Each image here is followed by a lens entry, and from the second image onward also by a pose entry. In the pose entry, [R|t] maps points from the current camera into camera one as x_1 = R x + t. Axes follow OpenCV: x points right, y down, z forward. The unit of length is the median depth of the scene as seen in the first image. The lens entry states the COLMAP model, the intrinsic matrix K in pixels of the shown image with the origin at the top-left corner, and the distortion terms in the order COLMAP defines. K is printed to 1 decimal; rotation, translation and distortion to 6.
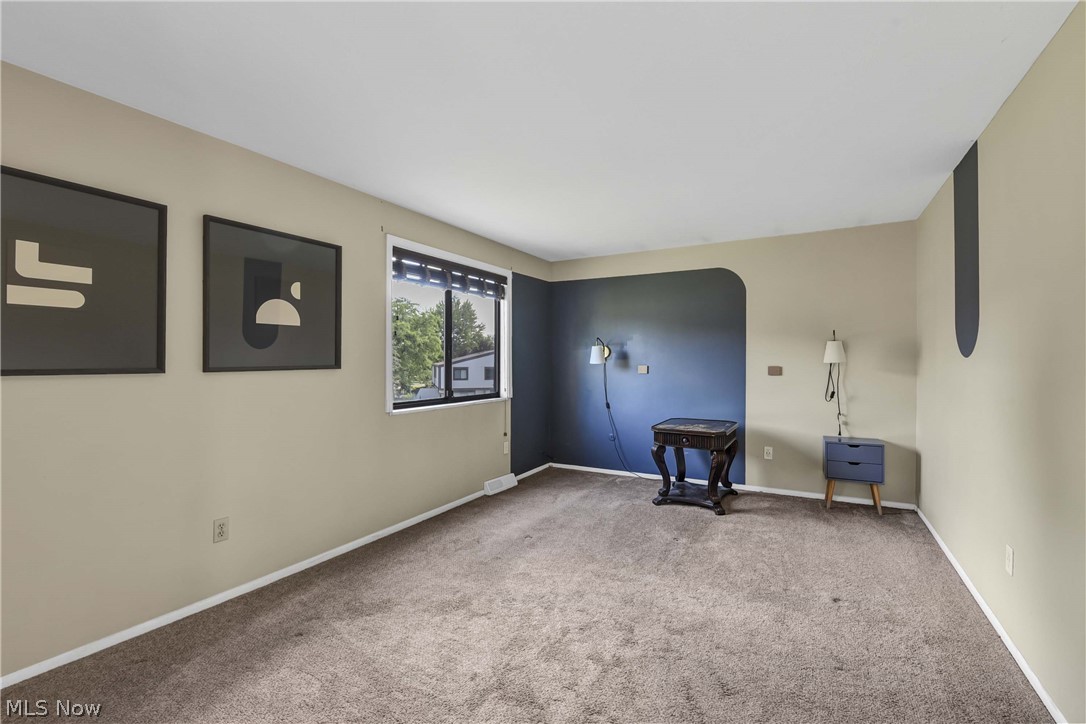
lens RADIAL K [[499.0, 0, 534.7], [0, 499.0, 359.5], [0, 0, 1]] dist [-0.006425, -0.006817]
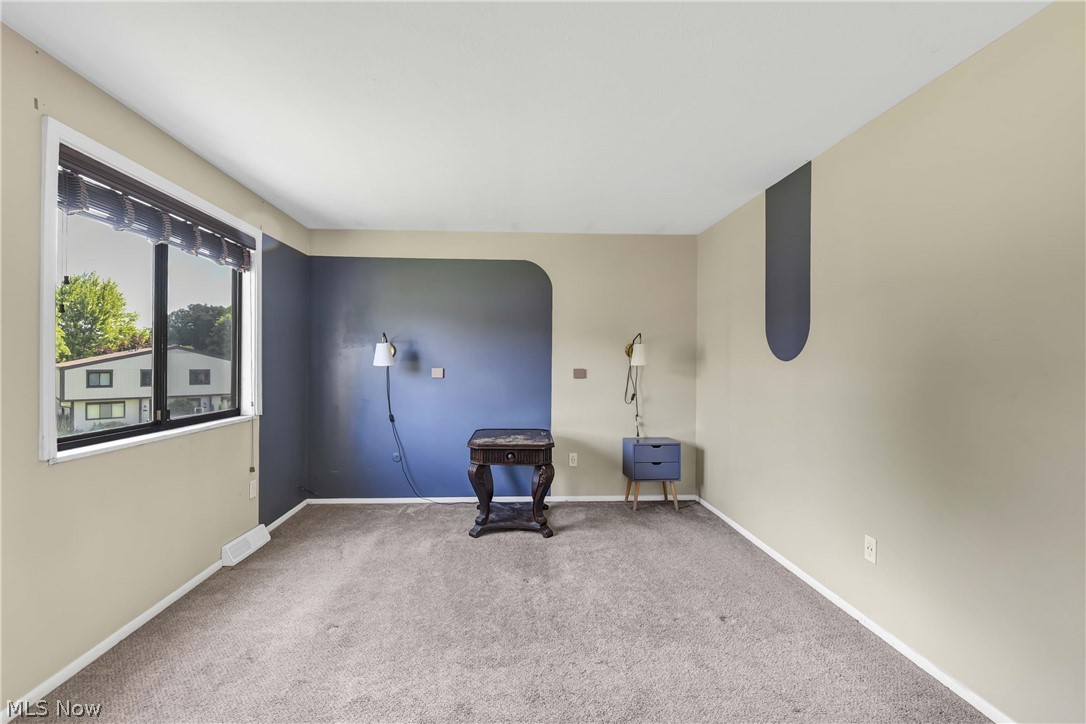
lens RADIAL K [[499.0, 0, 530.5], [0, 499.0, 365.0], [0, 0, 1]] dist [-0.006425, -0.006817]
pose [[0.834955, 0.001728, 0.550315, -0.137677], [-0.006167, 0.999962, 0.006216, -0.000037], [-0.550283, -0.008584, 0.834934, 0.263273]]
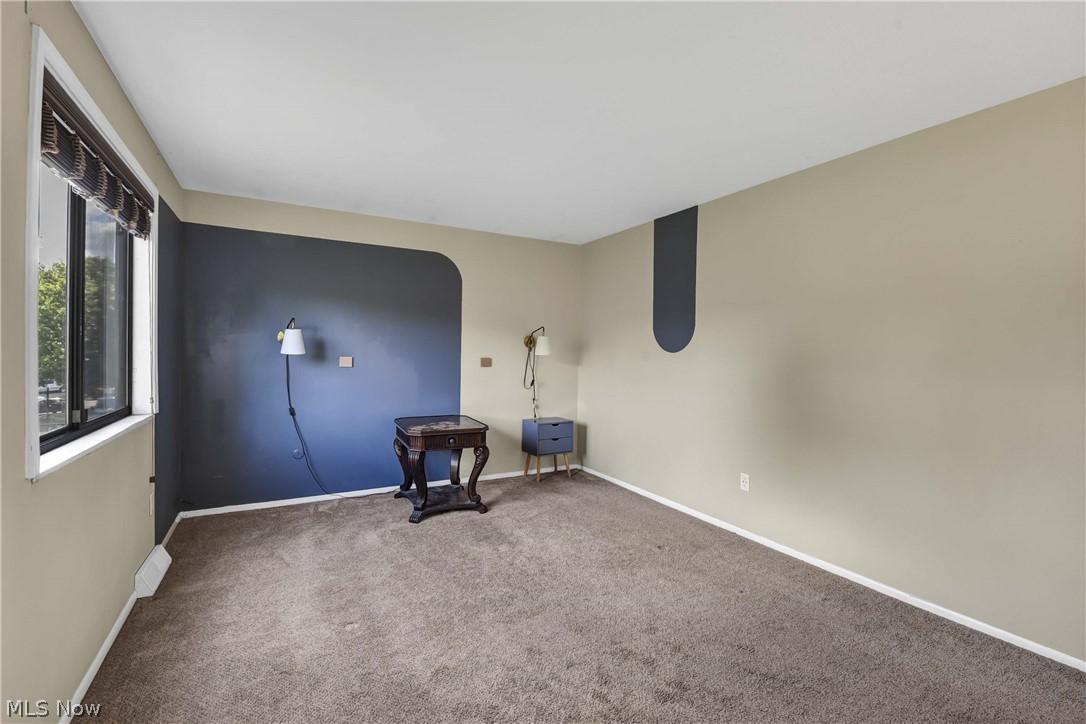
lens RADIAL K [[499.0, 0, 544.4], [0, 499.0, 358.4], [0, 0, 1]] dist [-0.006425, -0.006817]
pose [[0.492049, -0.003356, 0.870561, -0.389012], [-0.013614, 0.999841, 0.011549, 0.001042], [-0.870461, -0.017535, 0.491925, 0.408031]]
